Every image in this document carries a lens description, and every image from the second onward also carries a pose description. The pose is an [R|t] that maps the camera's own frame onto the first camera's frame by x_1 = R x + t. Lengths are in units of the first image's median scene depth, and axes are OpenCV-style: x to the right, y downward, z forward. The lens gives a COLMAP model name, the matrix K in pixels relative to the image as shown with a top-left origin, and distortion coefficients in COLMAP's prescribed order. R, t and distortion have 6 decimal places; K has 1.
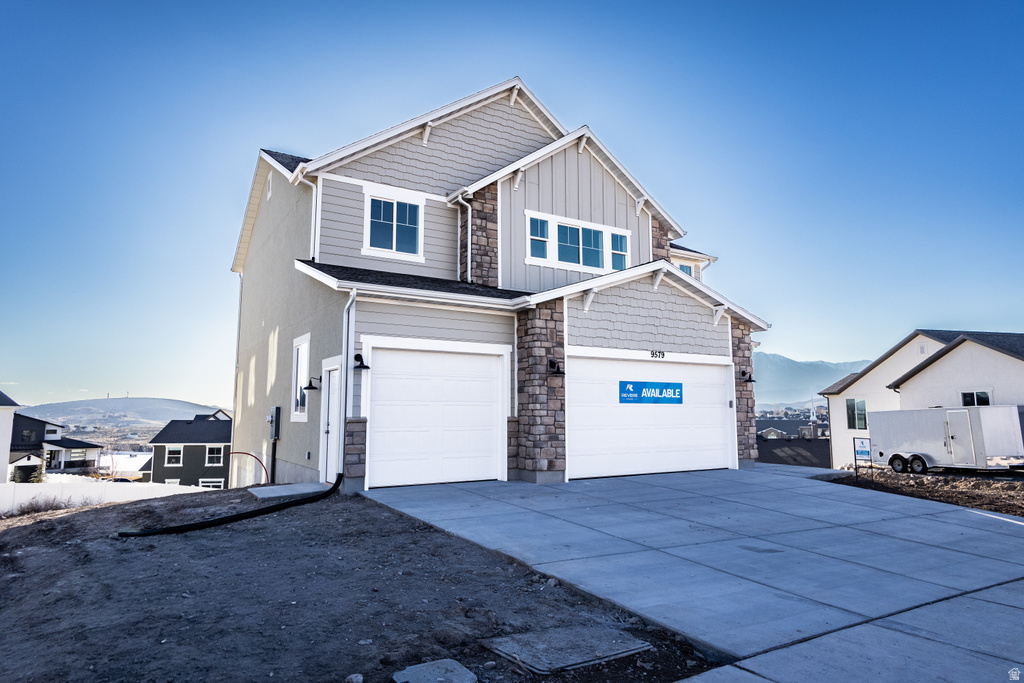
lens RADIAL K [[618.9, 0, 514.3], [0, 618.9, 340.8], [0, 0, 1]] dist [0.004594, -0.000326]
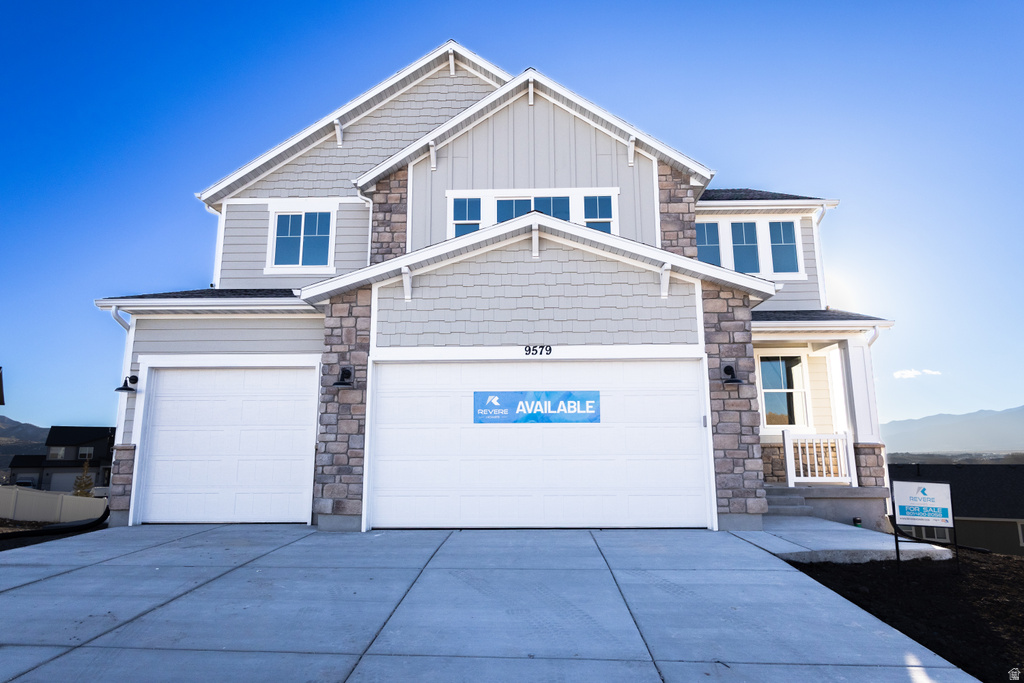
lens RADIAL K [[618.9, 0, 514.0], [0, 618.9, 341.0], [0, 0, 1]] dist [0.004594, -0.000326]
pose [[0.835765, -0.100869, -0.539743, 0.551311], [0.067213, 0.994383, -0.081757, 0.063028], [0.544958, 0.032052, 0.837850, 0.396953]]
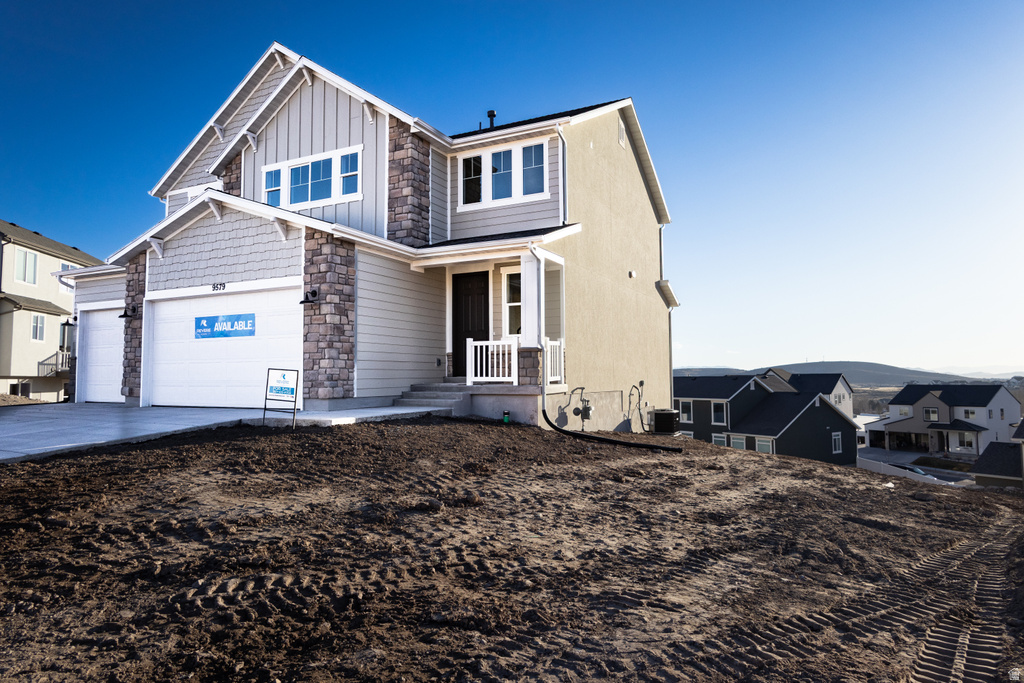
lens RADIAL K [[618.9, 0, 514.8], [0, 618.9, 339.8], [0, 0, 1]] dist [0.004594, -0.000326]
pose [[0.523444, -0.054370, -0.850324, 1.245473], [0.103679, 0.994611, 0.000228, 0.146410], [0.845729, -0.088280, 0.526260, 0.833556]]
